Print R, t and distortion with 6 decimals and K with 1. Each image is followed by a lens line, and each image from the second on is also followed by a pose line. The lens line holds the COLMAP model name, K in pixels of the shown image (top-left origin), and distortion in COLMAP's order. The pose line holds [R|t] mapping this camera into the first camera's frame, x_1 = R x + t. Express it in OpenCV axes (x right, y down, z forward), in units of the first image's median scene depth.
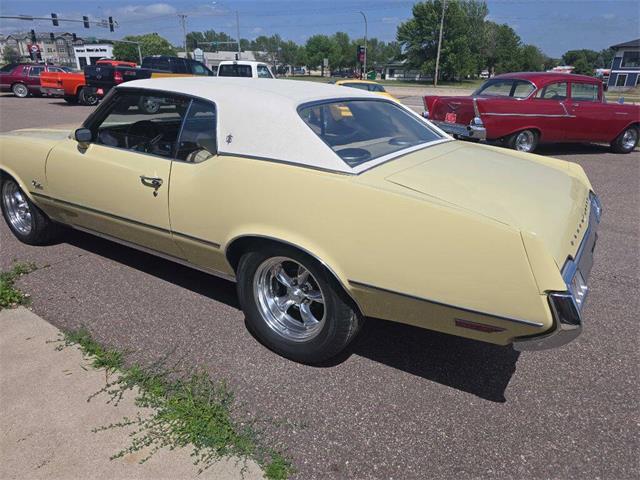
lens RADIAL K [[429.5, 0, 320.5], [0, 429.5, 241.4], [0, 0, 1]] dist [0.043885, -0.038574]
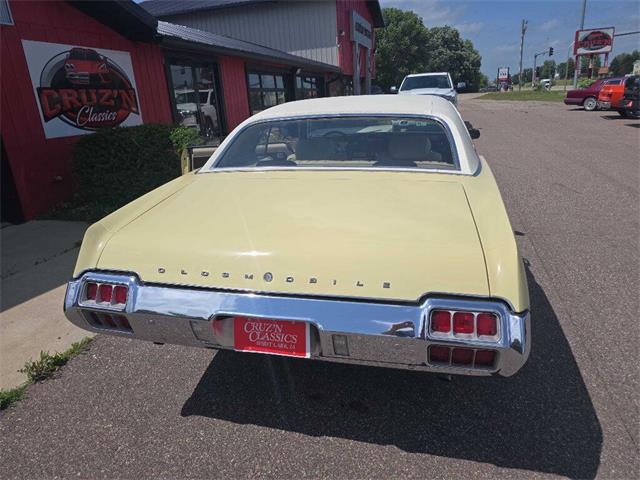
lens RADIAL K [[429.5, 0, 322.2], [0, 429.5, 243.9], [0, 0, 1]] dist [0.043885, -0.038574]
pose [[0.328469, 0.274602, -0.903716, 0.301503], [-0.293679, 0.939071, 0.178602, -0.062886], [0.897697, 0.206737, 0.389100, 0.186050]]
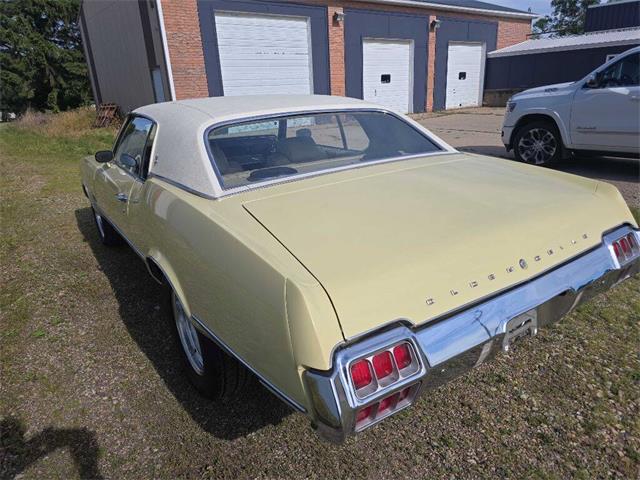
lens RADIAL K [[429.5, 0, 321.1], [0, 429.5, 239.5], [0, 0, 1]] dist [0.043885, -0.038574]
pose [[0.918322, 0.055478, -0.391927, 0.136396], [-0.065800, 0.997749, -0.012943, -0.015356], [0.390326, 0.037675, 0.919905, 0.054933]]
